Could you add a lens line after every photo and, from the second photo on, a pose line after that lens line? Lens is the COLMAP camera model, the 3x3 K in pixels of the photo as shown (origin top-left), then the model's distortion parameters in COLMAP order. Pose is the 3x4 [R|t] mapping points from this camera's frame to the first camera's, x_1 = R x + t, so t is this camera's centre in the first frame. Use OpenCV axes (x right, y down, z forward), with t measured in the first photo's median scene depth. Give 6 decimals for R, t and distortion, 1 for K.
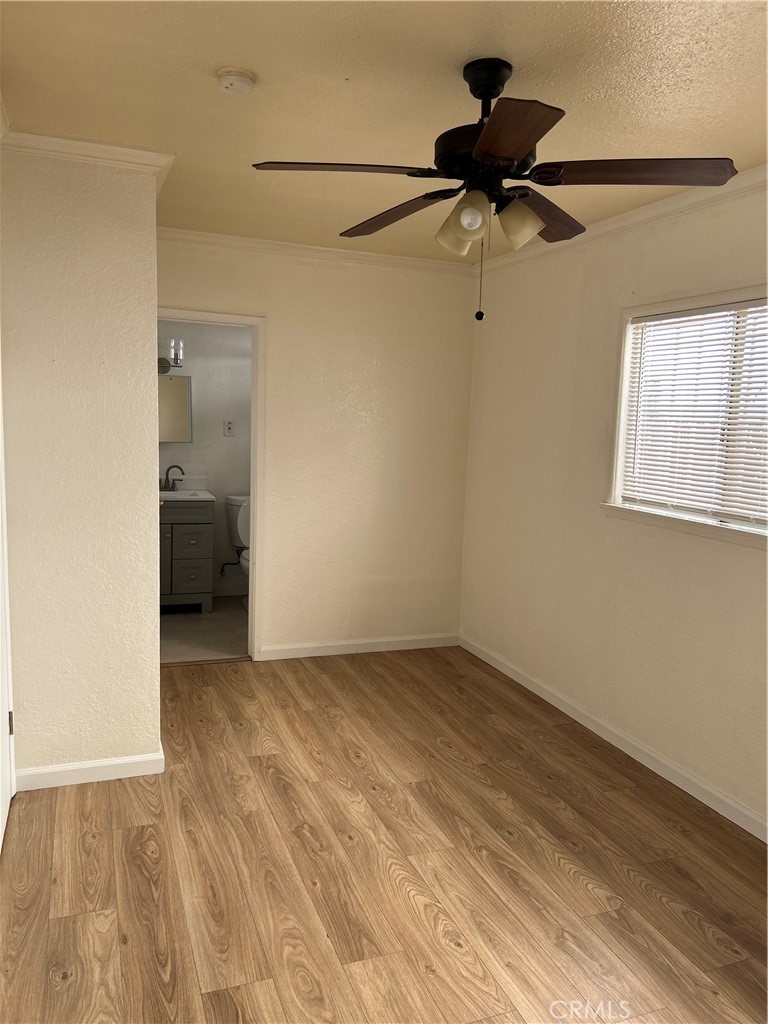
lens RADIAL K [[775.2, 0, 375.1], [0, 775.2, 511.9], [0, 0, 1]] dist [0.042271, -0.044722]
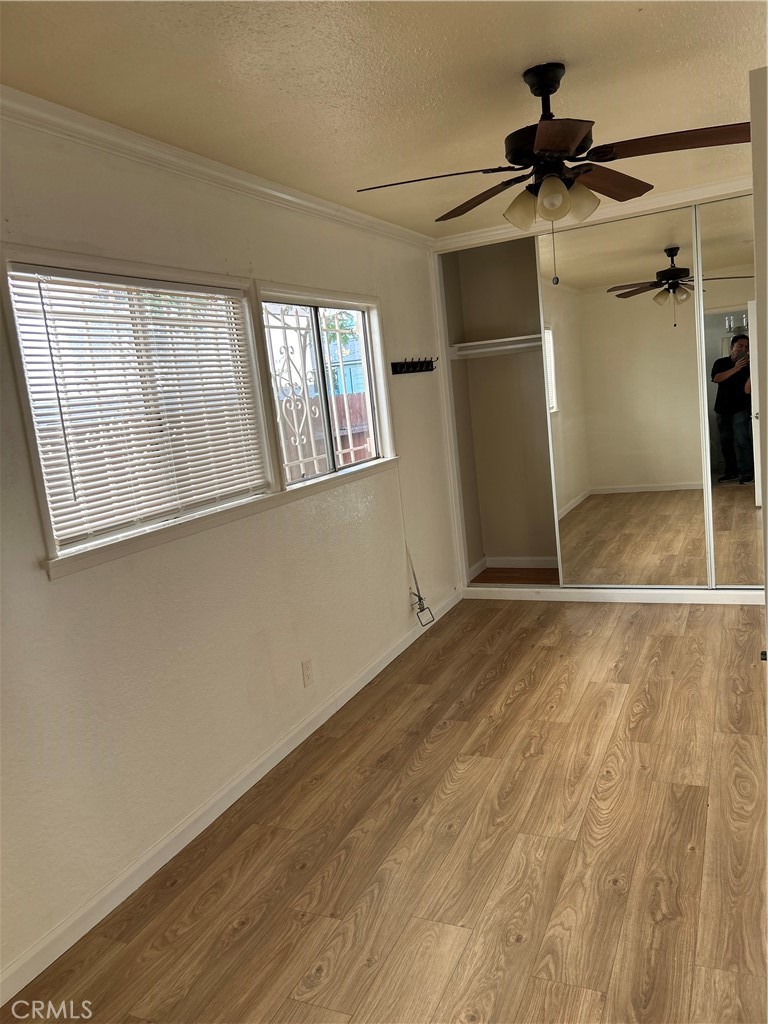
lens RADIAL K [[775.2, 0, 375.1], [0, 775.2, 511.9], [0, 0, 1]] dist [0.042271, -0.044722]
pose [[-0.698226, -0.062683, 0.713128, -0.415654], [0.179001, 0.949228, 0.258697, -0.209362], [-0.693137, 0.308279, -0.651556, 1.582498]]
